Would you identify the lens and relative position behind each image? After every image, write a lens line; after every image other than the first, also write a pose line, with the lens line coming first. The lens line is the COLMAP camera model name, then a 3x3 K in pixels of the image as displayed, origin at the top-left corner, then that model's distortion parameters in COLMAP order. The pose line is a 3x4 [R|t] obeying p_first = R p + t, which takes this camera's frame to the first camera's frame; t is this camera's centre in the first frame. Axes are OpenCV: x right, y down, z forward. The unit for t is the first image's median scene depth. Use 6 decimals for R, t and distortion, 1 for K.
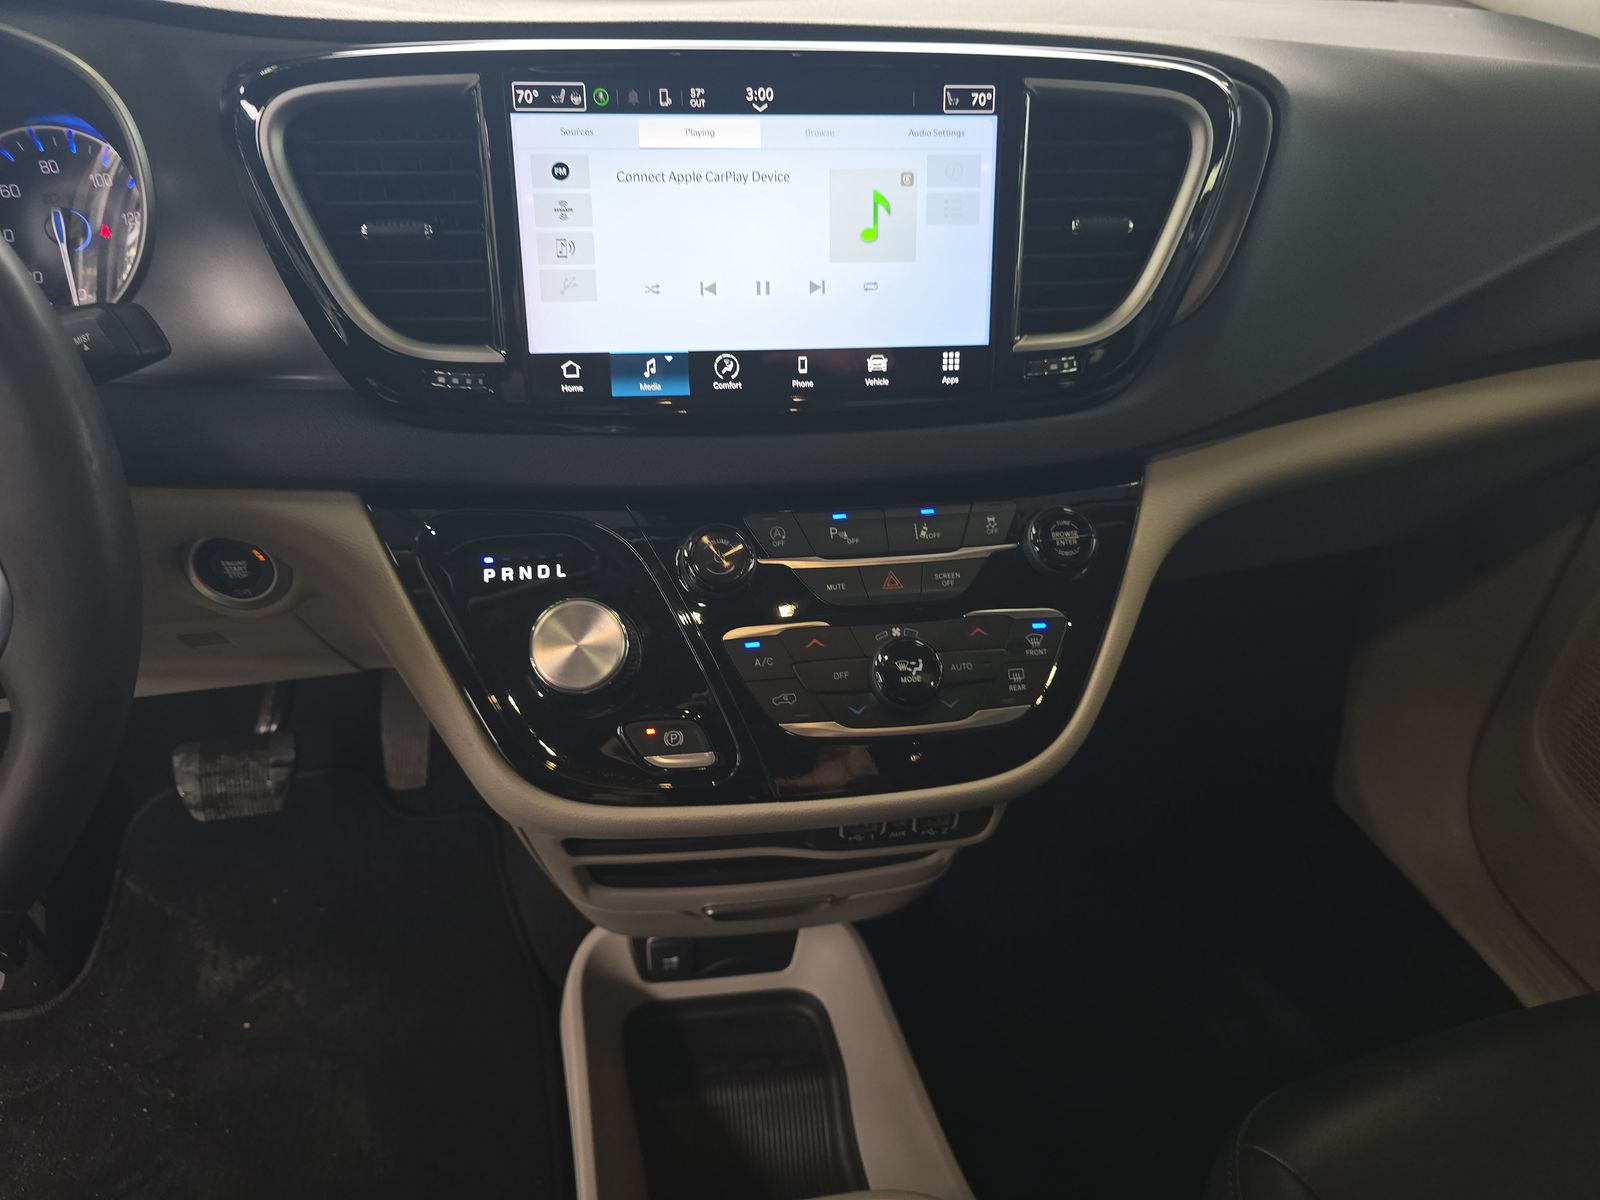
lens RADIAL K [[1082.9, 0, 797.0], [0, 1082.9, 613.2], [0, 0, 1]] dist [0.032739, -0.026735]
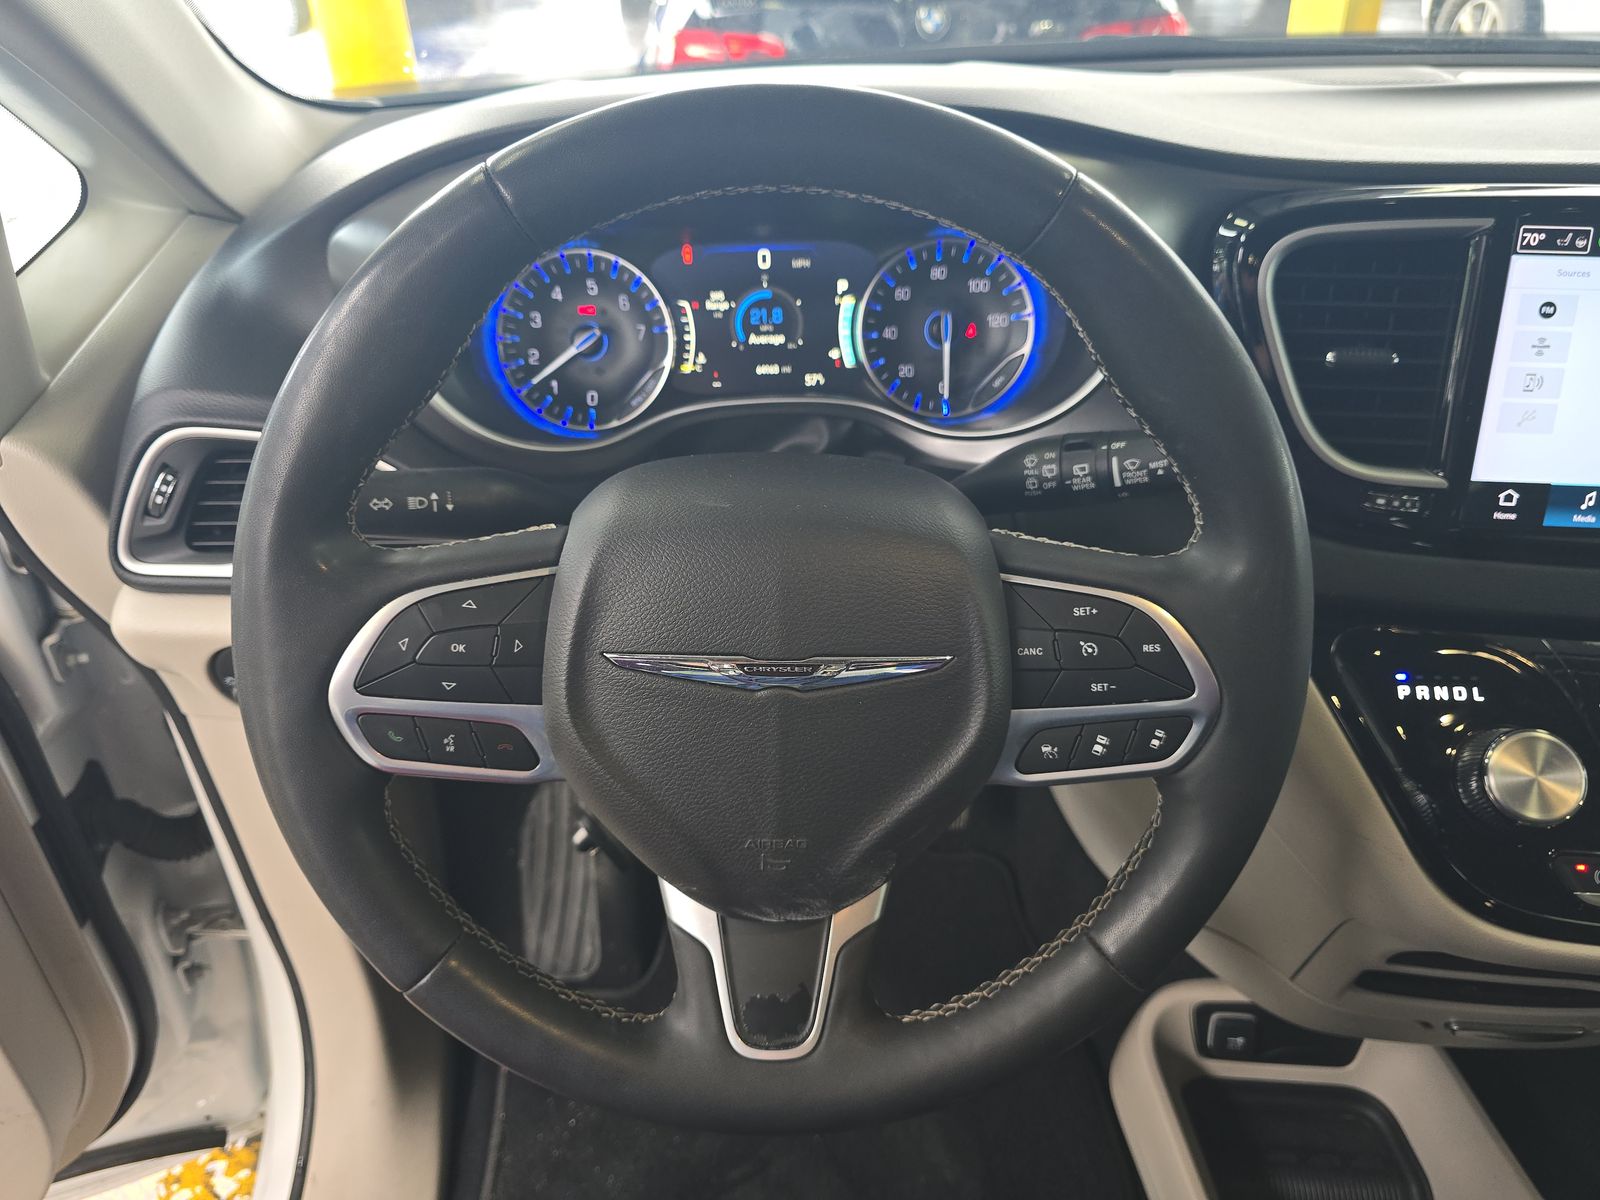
lens RADIAL K [[1082.9, 0, 793.3], [0, 1082.9, 605.7], [0, 0, 1]] dist [0.032739, -0.026735]
pose [[0.980410, 0.087431, -0.176501, -0.674786], [-0.090952, 0.995784, -0.011946, -0.051392], [0.174712, 0.027766, 0.984228, -0.118063]]
